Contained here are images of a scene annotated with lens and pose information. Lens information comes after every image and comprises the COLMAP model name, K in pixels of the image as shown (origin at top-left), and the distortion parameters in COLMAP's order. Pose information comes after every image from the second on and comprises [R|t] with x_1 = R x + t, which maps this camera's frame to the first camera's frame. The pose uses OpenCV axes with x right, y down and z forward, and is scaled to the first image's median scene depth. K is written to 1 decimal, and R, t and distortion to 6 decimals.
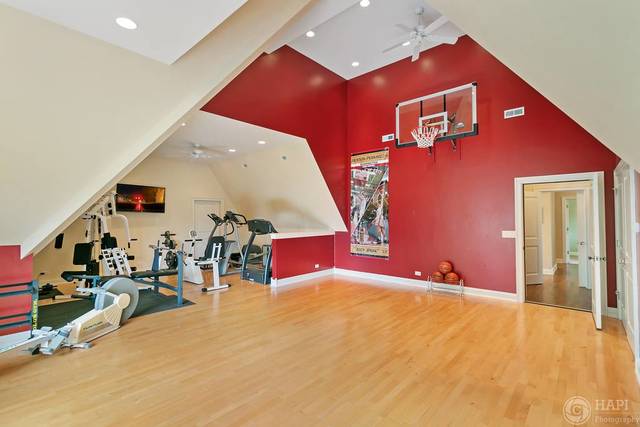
lens RADIAL K [[298.2, 0, 320.0], [0, 298.2, 213.5], [0, 0, 1]] dist [-0.000232, -0.000028]
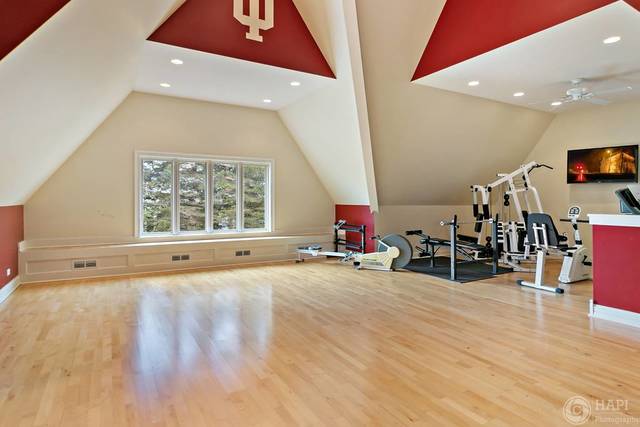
lens RADIAL K [[361.3, 0, 320.0], [0, 361.3, 201.0], [0, 0, 1]] dist [0.000105, 0.000133]
pose [[-0.309605, -0.001043, -0.950865, 0.637655], [0.011329, 0.999924, -0.004786, 0.043660], [0.950798, -0.012254, -0.309570, 0.770354]]
